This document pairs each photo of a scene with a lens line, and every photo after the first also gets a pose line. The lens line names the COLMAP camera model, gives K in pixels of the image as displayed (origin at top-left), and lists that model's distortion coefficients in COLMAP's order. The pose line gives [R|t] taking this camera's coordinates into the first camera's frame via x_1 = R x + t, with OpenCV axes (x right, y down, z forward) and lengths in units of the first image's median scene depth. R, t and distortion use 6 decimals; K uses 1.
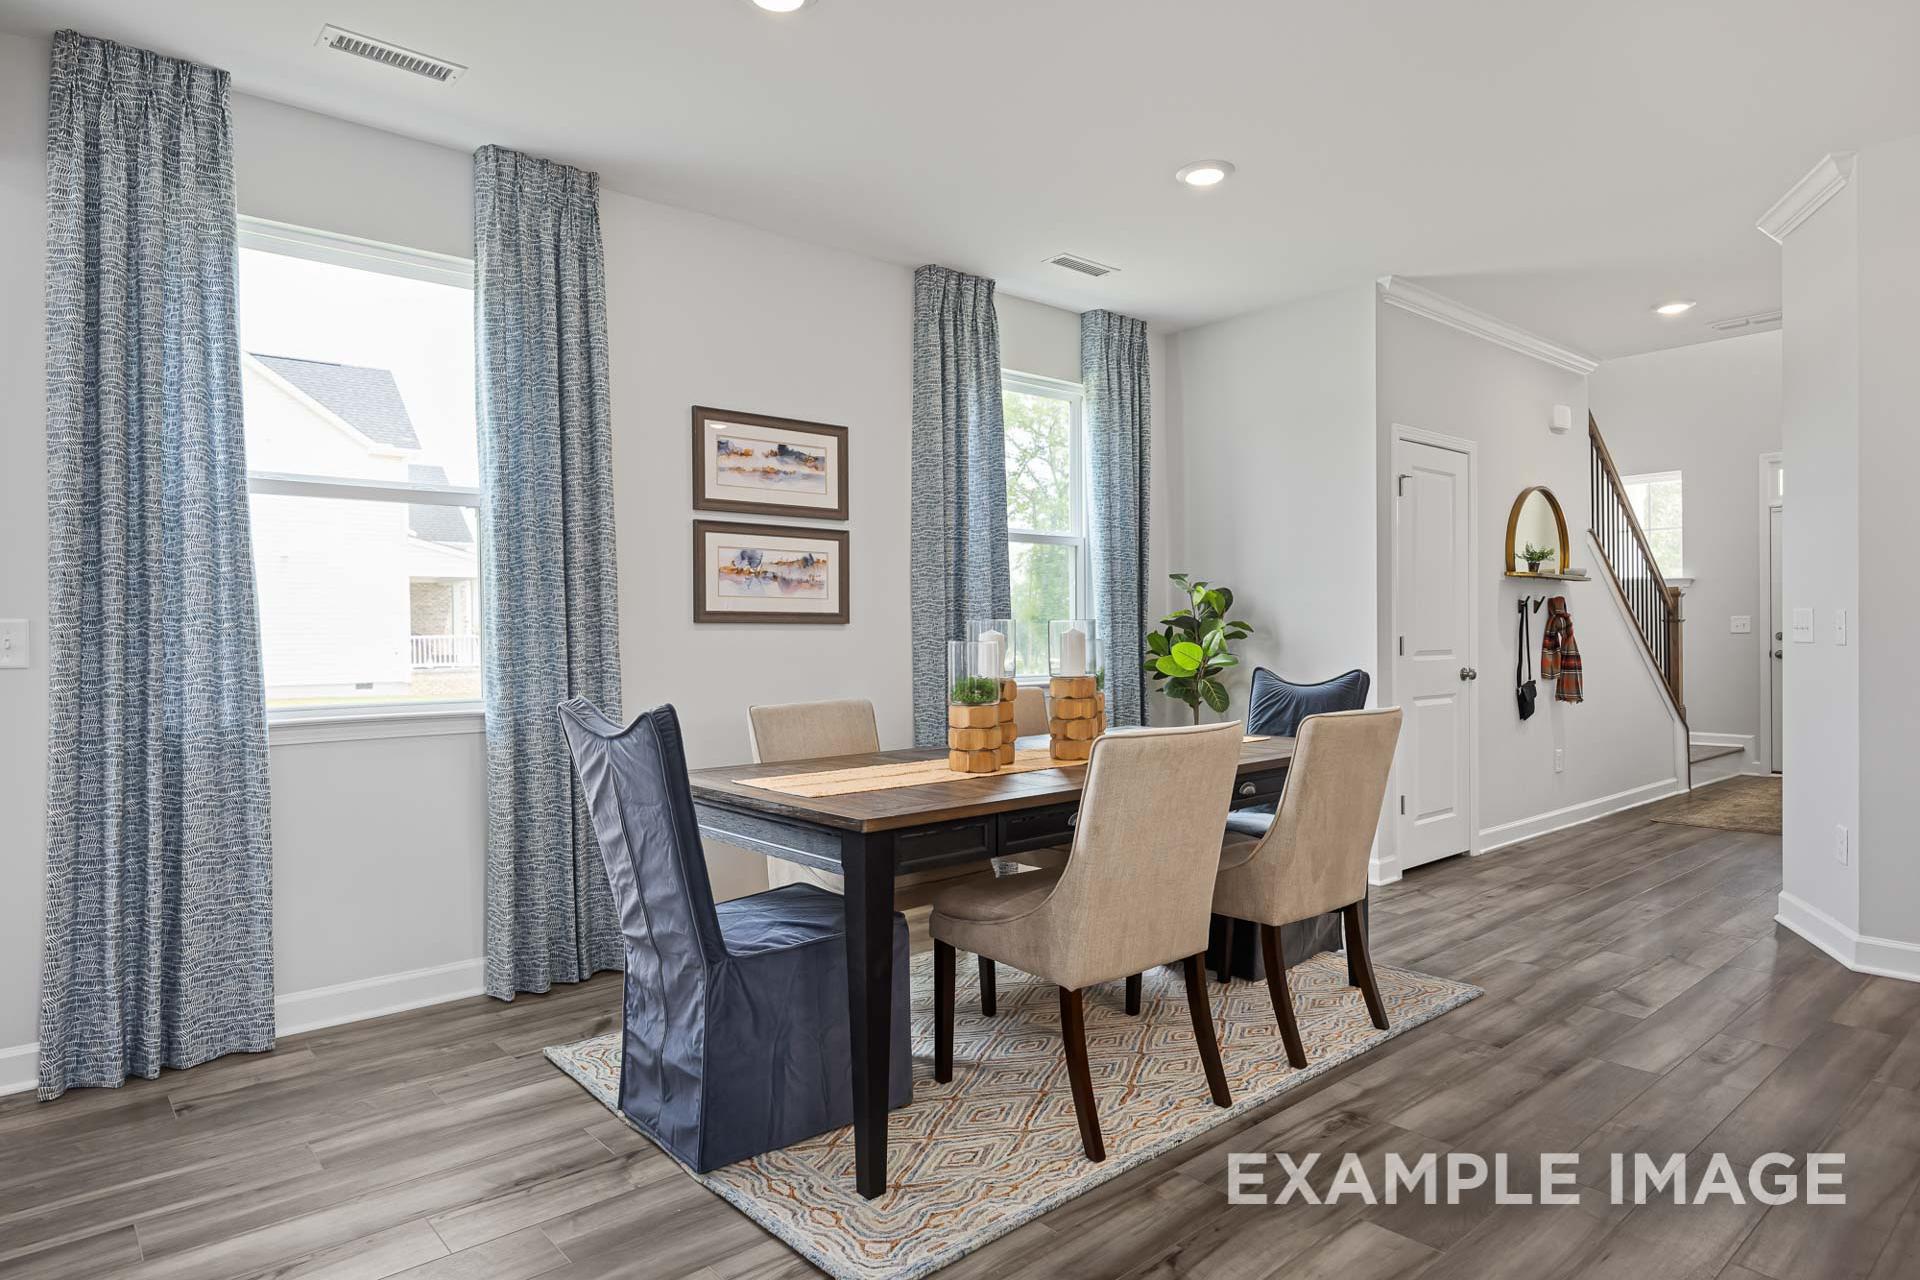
lens RADIAL K [[1111.6, 0, 957.2], [0, 1111.6, 645.1], [0, 0, 1]] dist [-0.000469, 0.000412]
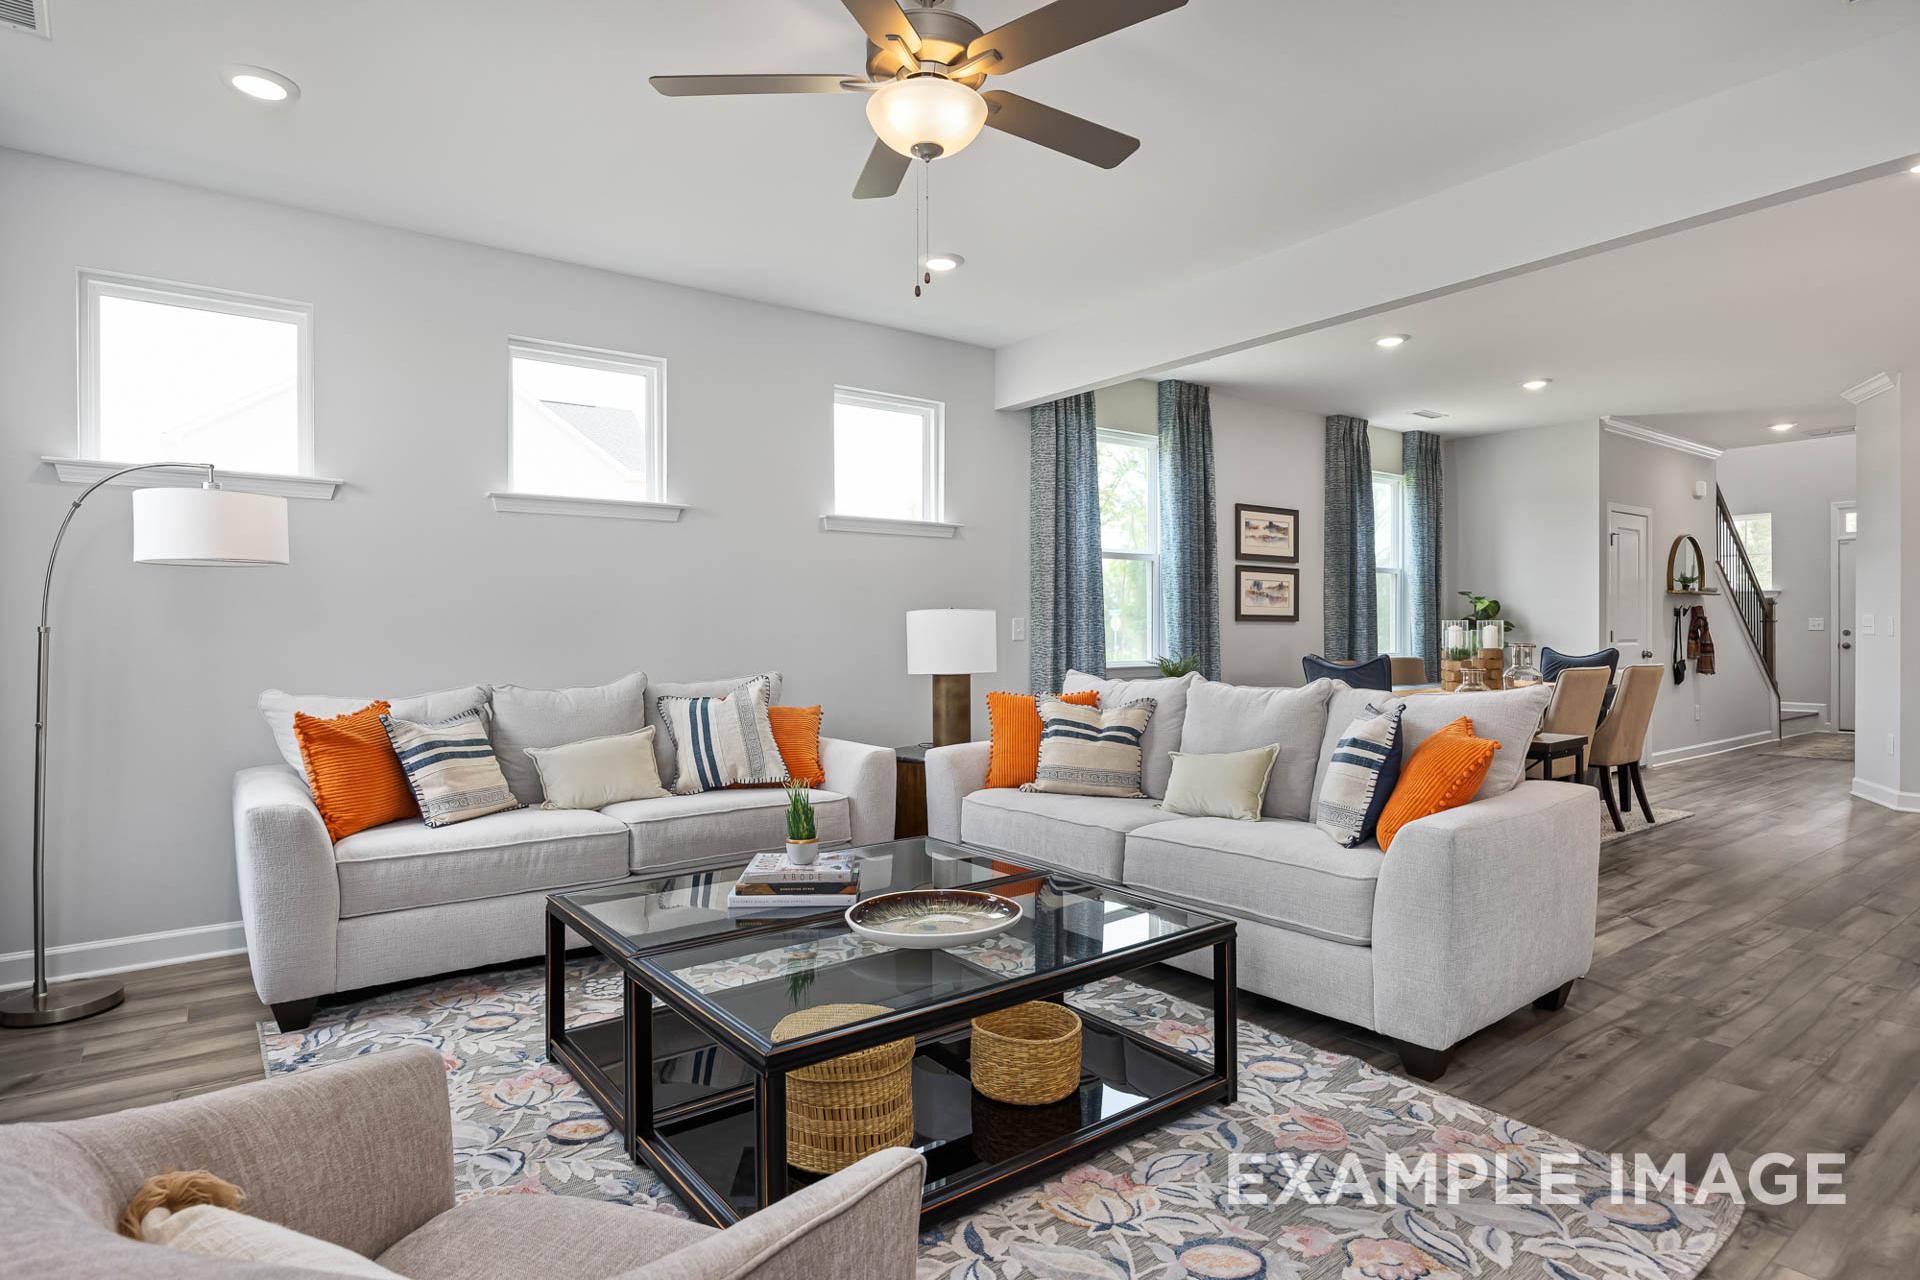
lens RADIAL K [[1021.9, 0, 962.2], [0, 1021.9, 638.1], [0, 0, 1]] dist [-0.003606, -0.001368]
pose [[0.997549, 0.005871, -0.069730, -0.520652], [-0.005951, 0.999982, -0.000941, 0.012023], [0.069723, 0.001353, 0.997565, -0.661443]]
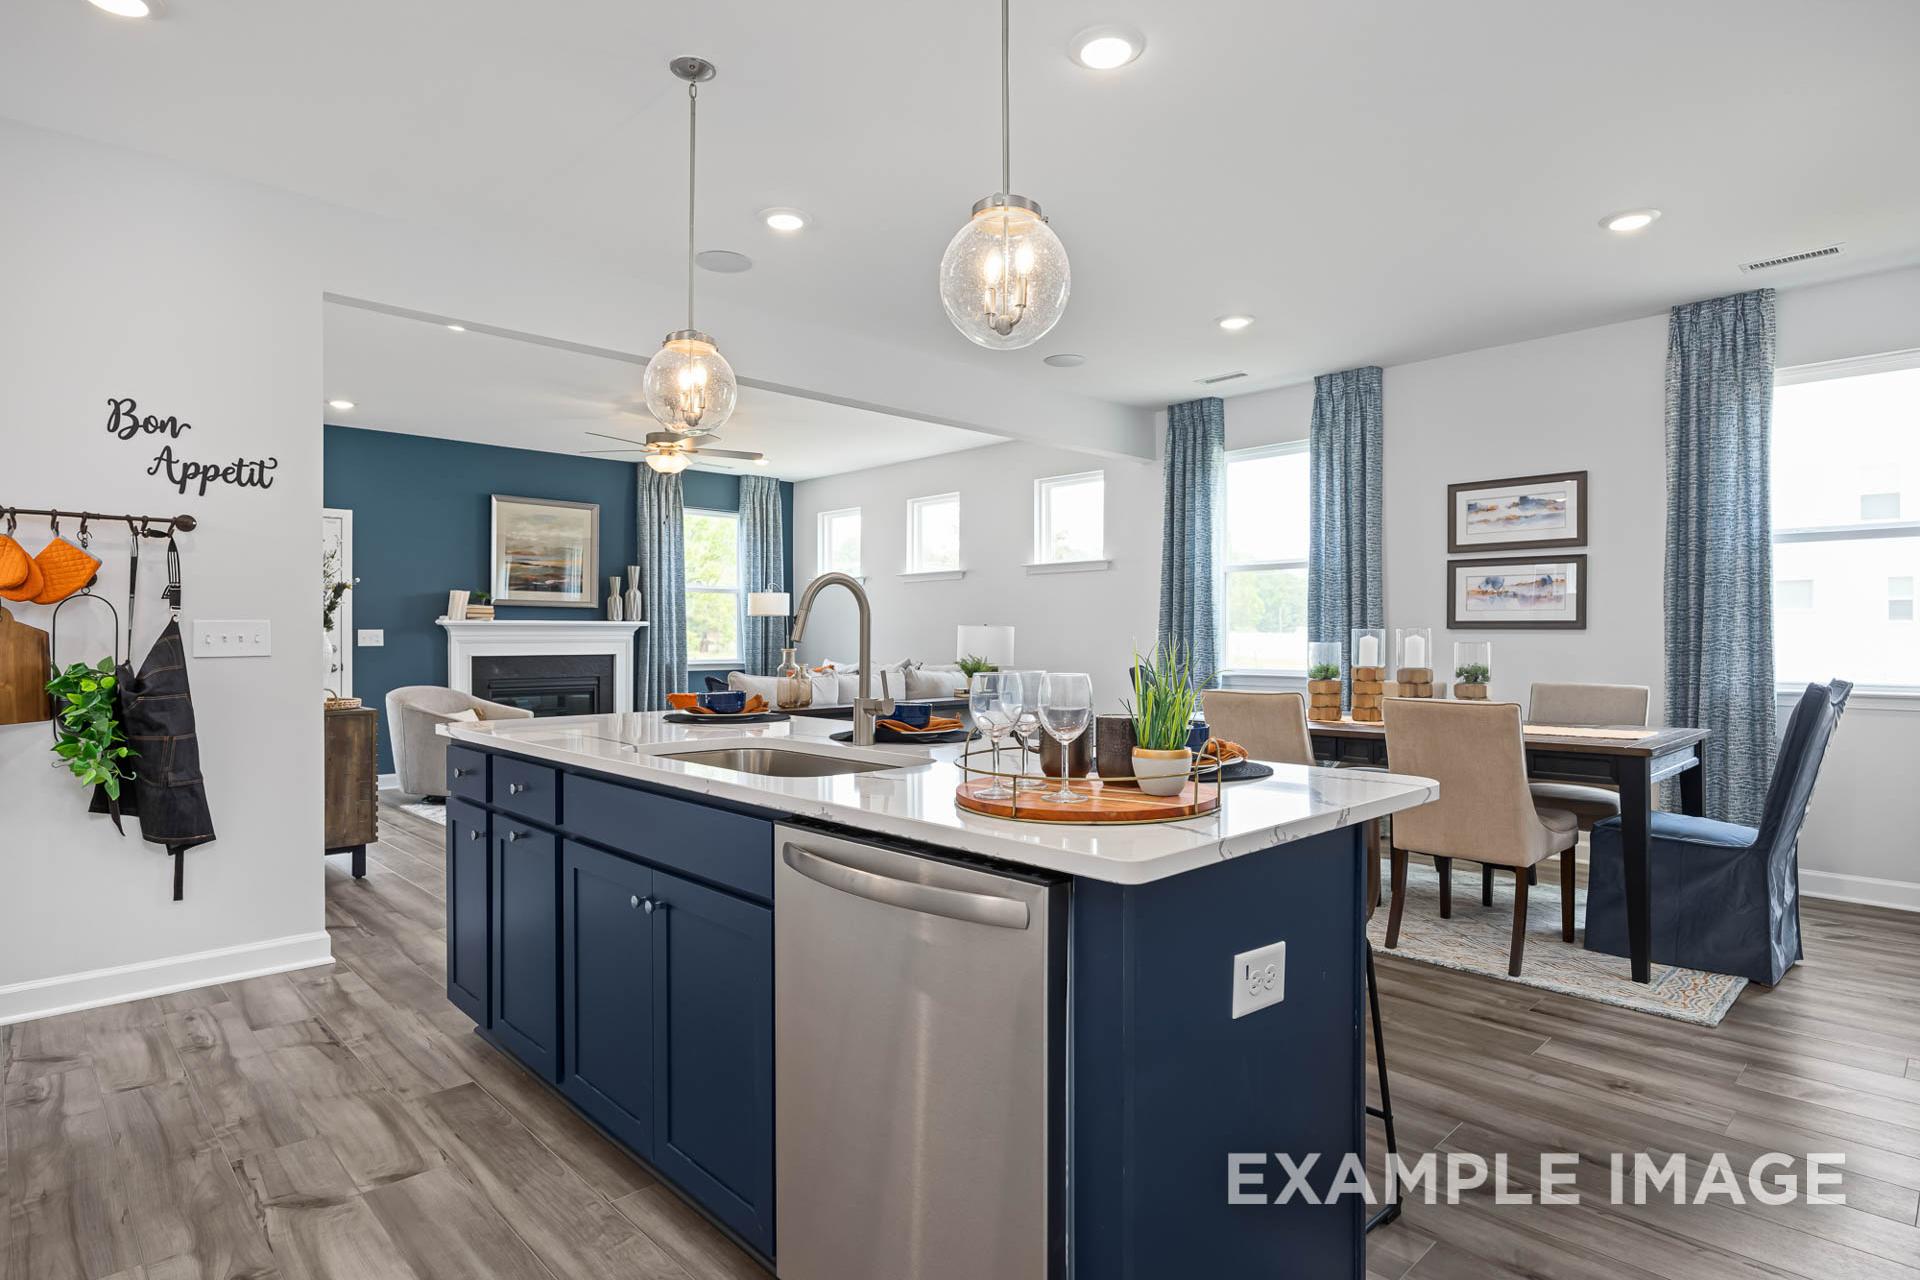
lens RADIAL K [[1021.9, 0, 960.5], [0, 1021.9, 636.4], [0, 0, 1]] dist [-0.003606, -0.001368]
pose [[0.043894, 0.009225, -0.998994, 1.017150], [-0.010965, 0.999902, 0.008752, -0.013213], [0.998976, 0.010570, 0.043991, 0.254277]]
